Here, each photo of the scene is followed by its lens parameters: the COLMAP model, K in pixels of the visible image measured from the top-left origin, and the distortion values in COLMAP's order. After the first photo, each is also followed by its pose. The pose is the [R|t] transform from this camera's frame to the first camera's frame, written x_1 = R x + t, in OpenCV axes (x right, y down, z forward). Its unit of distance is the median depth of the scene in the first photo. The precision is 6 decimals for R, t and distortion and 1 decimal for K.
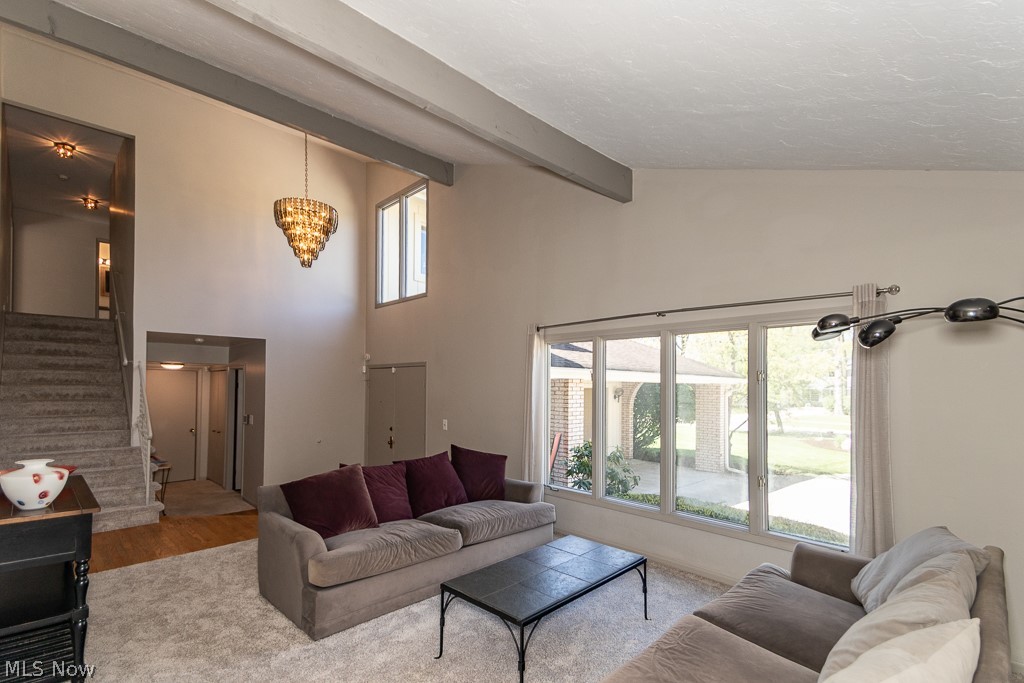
lens RADIAL K [[464.8, 0, 507.4], [0, 464.8, 372.1], [0, 0, 1]] dist [0.029476, -0.011200]
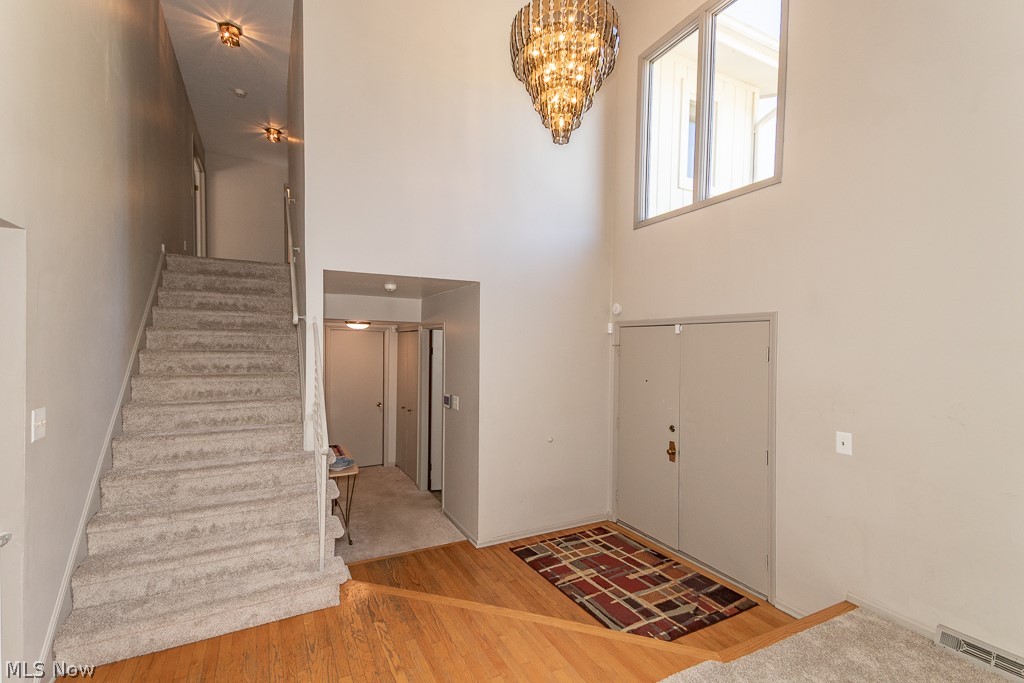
lens RADIAL K [[464.8, 0, 515.9], [0, 464.8, 345.1], [0, 0, 1]] dist [0.029476, -0.011200]
pose [[0.957157, 0.005366, -0.289520, -0.308609], [0.002768, 0.999613, 0.027677, -0.001058], [0.289556, -0.027293, 0.956772, 0.435992]]
